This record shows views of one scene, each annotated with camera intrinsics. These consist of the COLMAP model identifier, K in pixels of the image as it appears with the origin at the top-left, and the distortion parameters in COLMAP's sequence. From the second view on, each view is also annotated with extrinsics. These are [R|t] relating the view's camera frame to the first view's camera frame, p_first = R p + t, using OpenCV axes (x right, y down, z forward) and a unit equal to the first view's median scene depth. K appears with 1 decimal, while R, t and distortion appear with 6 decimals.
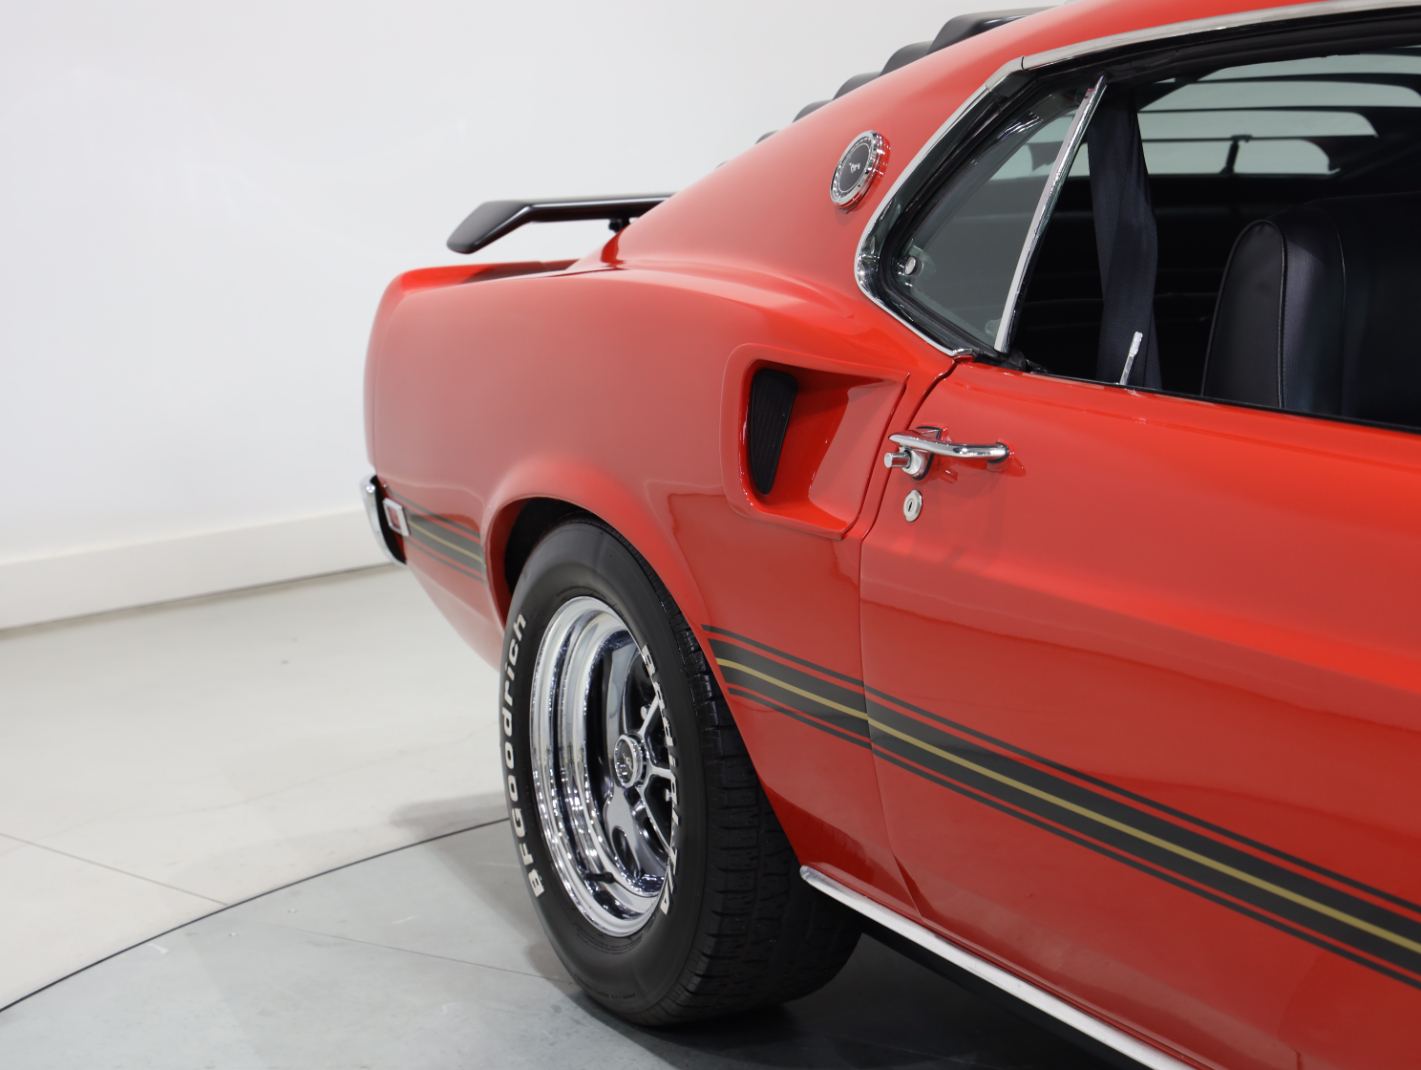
lens RADIAL K [[2596.7, 0, 710.5], [0, 2596.7, 535.0], [0, 0, 1]] dist [0.176652, -0.053774]
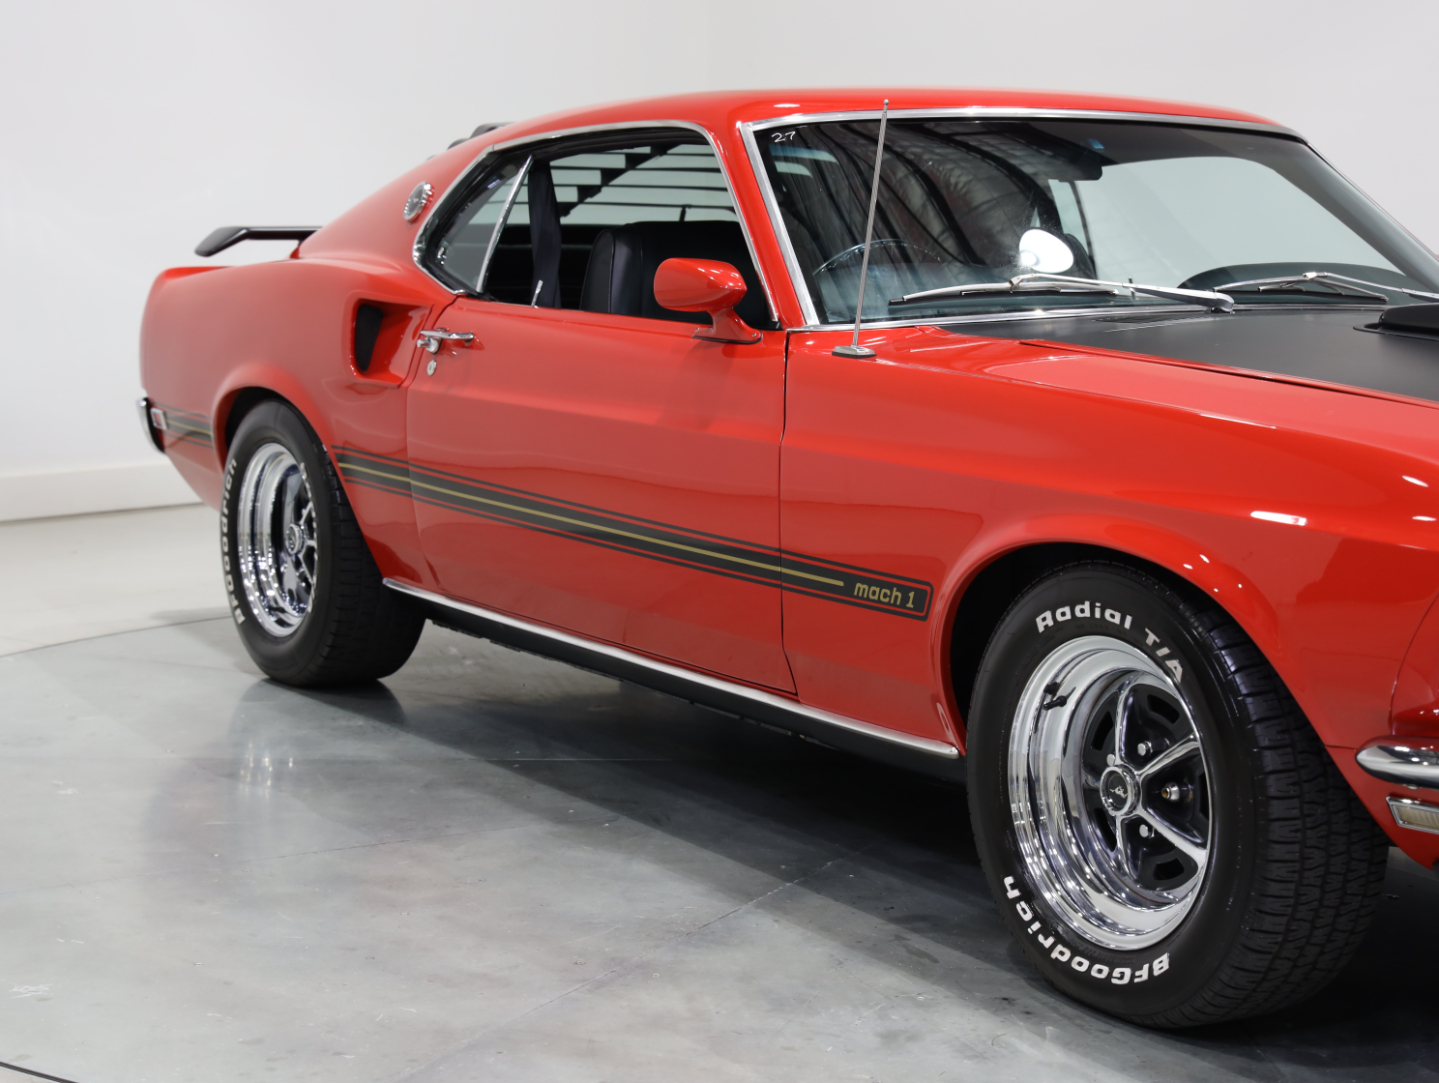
lens RADIAL K [[2629.6, 0, 719.5], [0, 2629.6, 541.5], [0, 0, 1]] dist [0.176652, -0.053774]
pose [[0.995478, 0.019153, 0.093047, 0.088092], [-0.015244, 0.998978, -0.042549, 0.159909], [-0.093766, 0.040938, 0.994752, -0.793814]]
